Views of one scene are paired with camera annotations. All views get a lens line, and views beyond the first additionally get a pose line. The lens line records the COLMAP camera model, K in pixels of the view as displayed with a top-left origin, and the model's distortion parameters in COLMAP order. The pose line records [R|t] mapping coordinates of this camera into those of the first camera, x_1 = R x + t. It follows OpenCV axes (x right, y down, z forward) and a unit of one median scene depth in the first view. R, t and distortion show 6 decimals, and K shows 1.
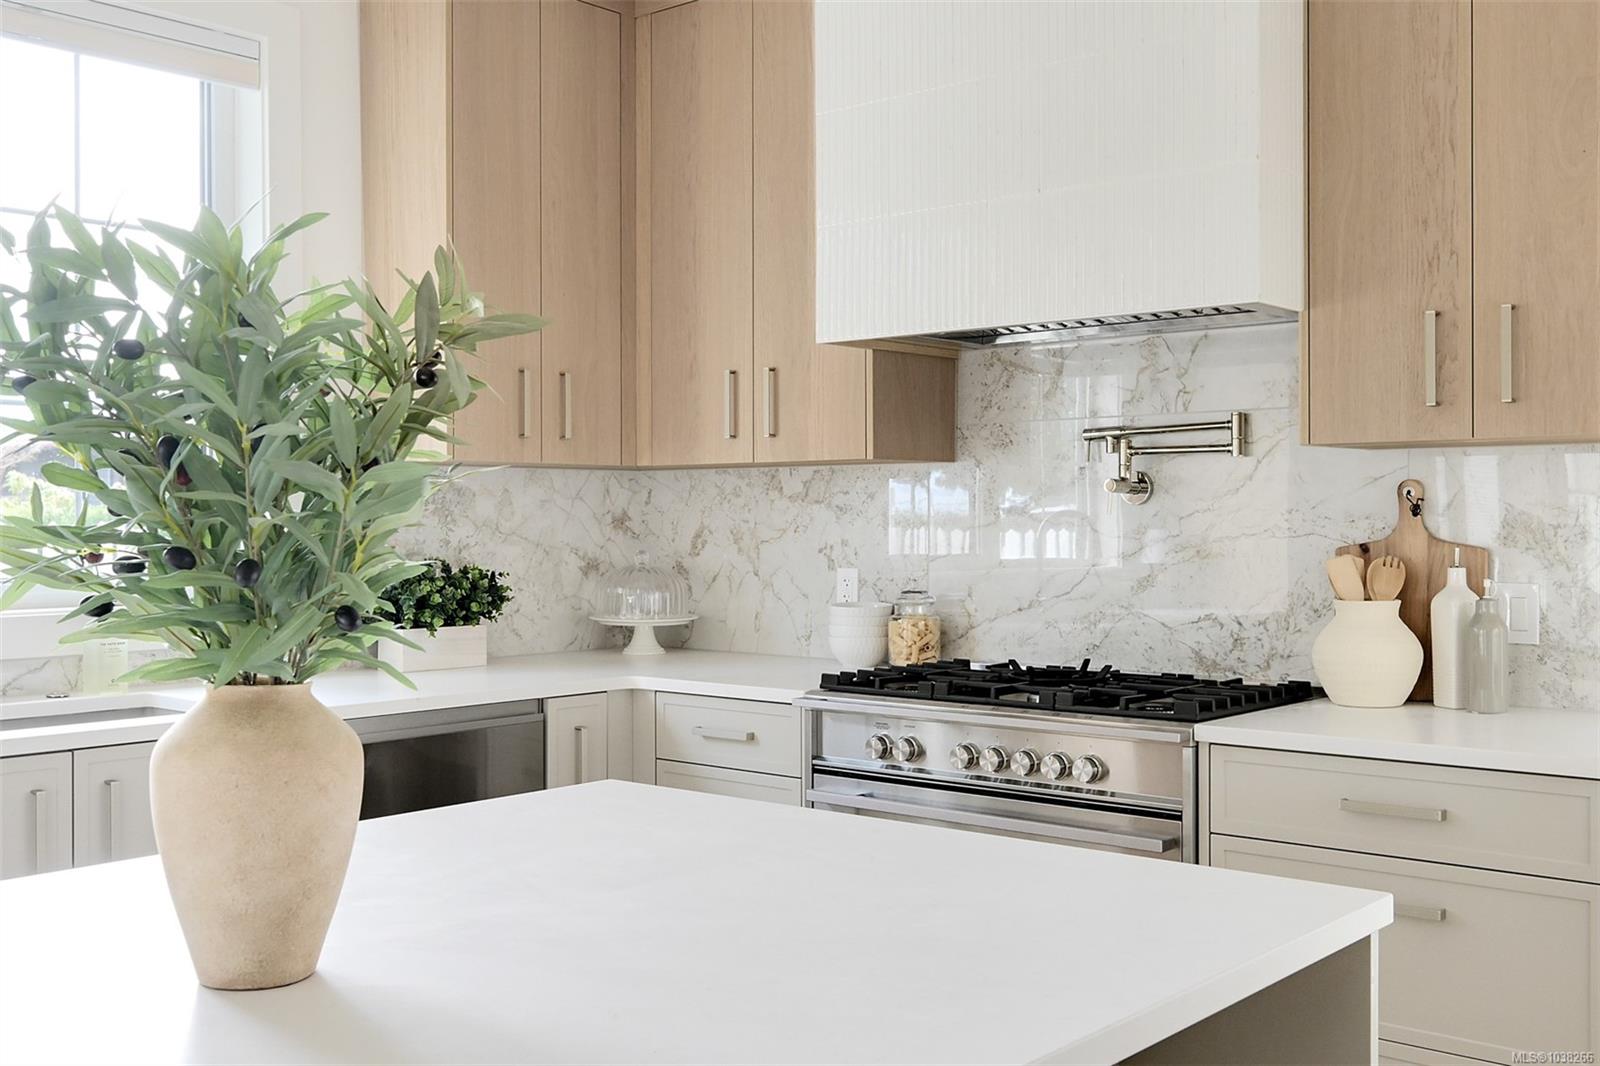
lens RADIAL K [[1620.5, 0, 800.0], [0, 1620.5, 533.0], [0, 0, 1]] dist [-0.006619, 0.000389]
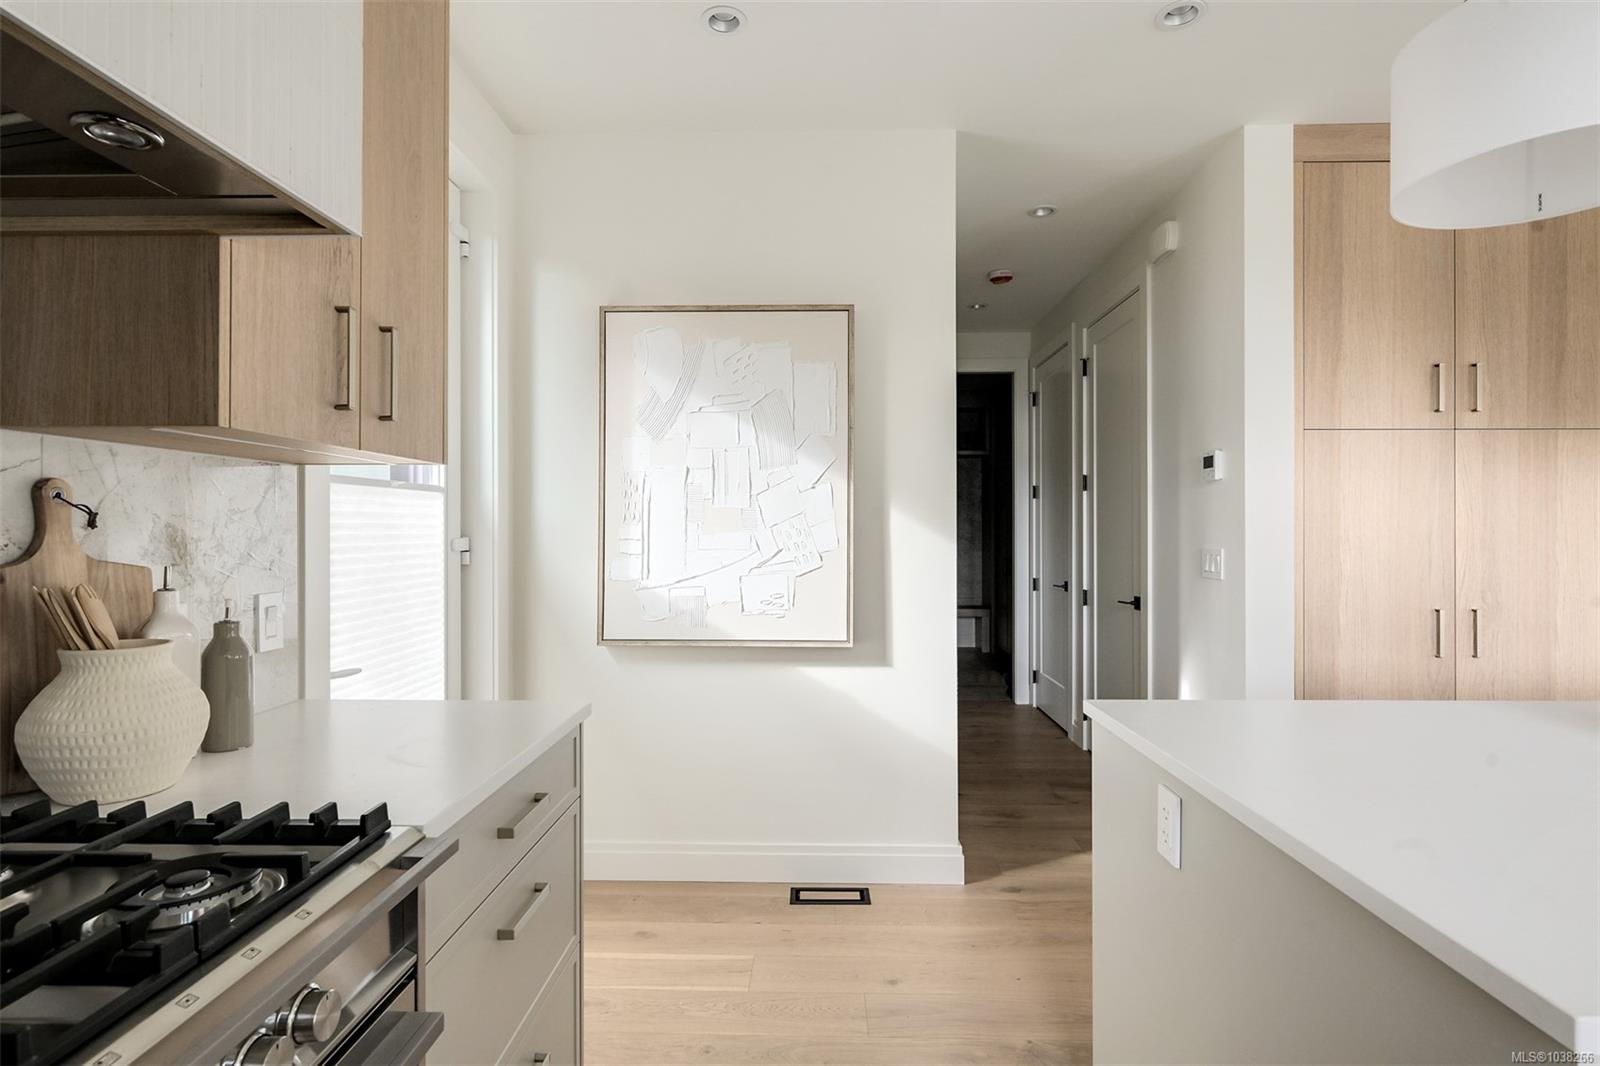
lens RADIAL K [[819.5, 0, 800.0], [0, 819.5, 533.0], [0, 0, 1]] dist [-0.000224, 0.000444]
pose [[-0.637836, 0.001636, 0.770170, -0.107065], [0.008081, 0.999957, 0.004569, -0.006396], [-0.770130, 0.009138, -0.637822, 0.856185]]
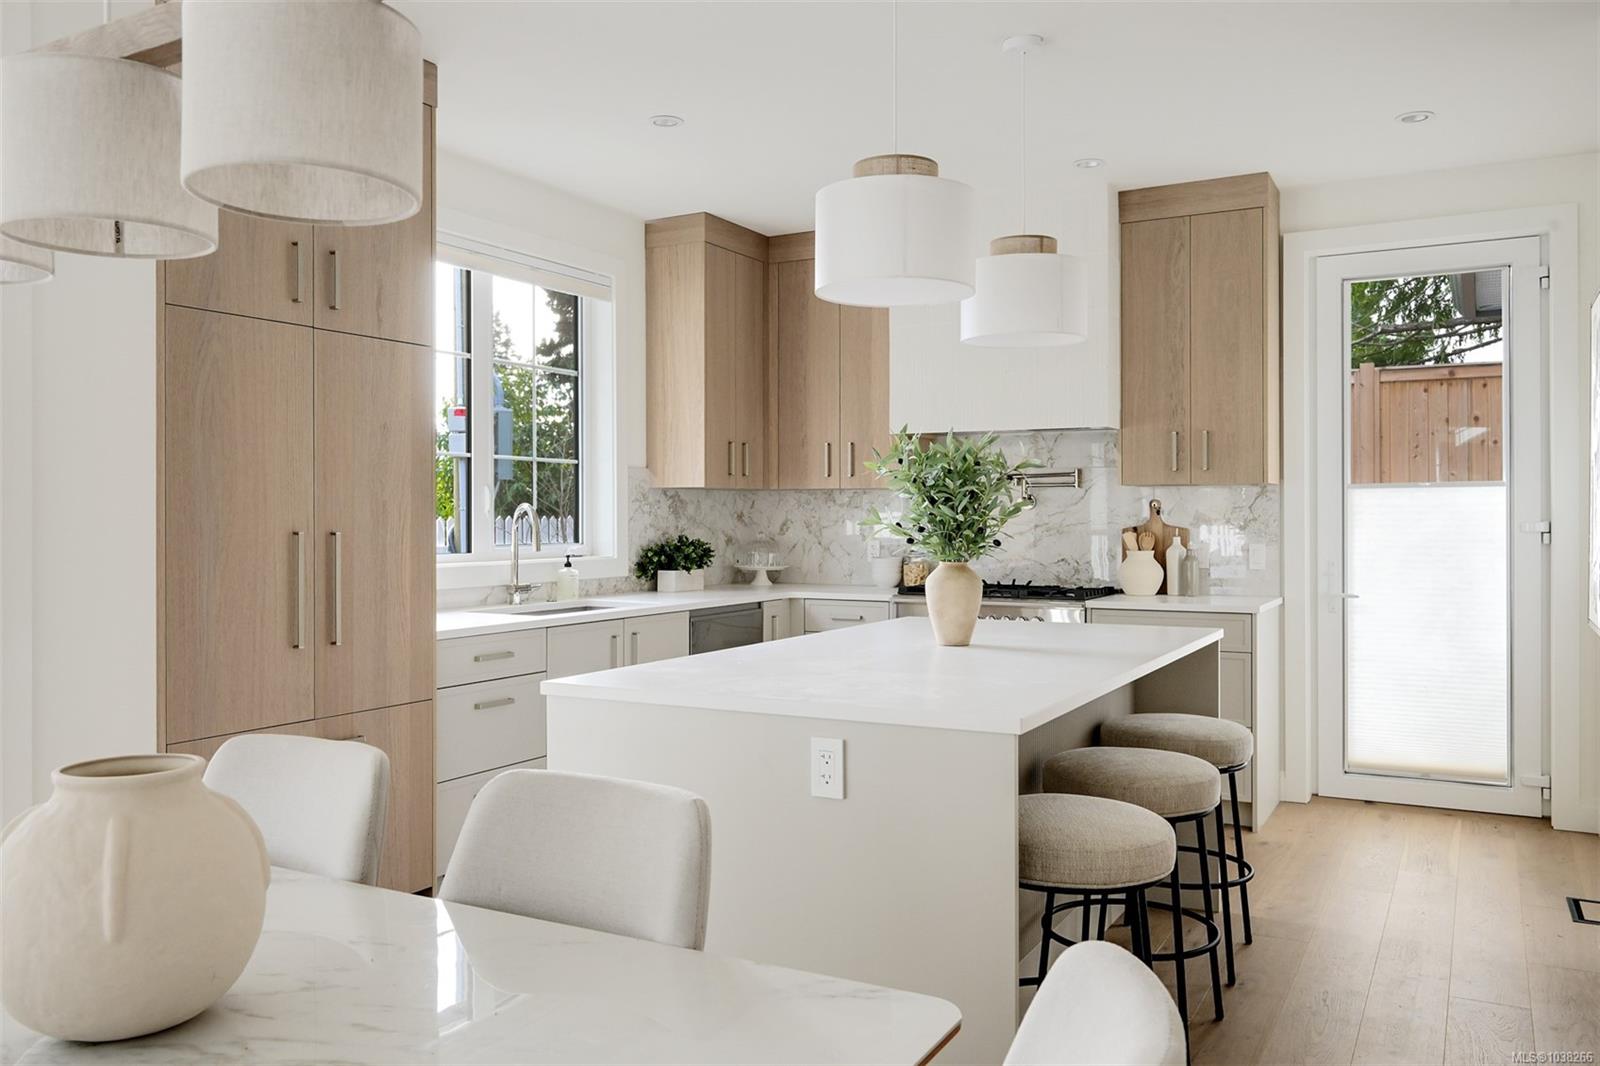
lens RADIAL K [[1231.3, 0, 802.6], [0, 1231.3, 514.5], [0, 0, 1]] dist [0.001810, 0.001603]
pose [[0.977892, 0.001669, 0.209103, -0.430272], [0.000403, 0.999951, -0.009867, 0.005418], [-0.209109, 0.009733, 0.977844, -0.552955]]
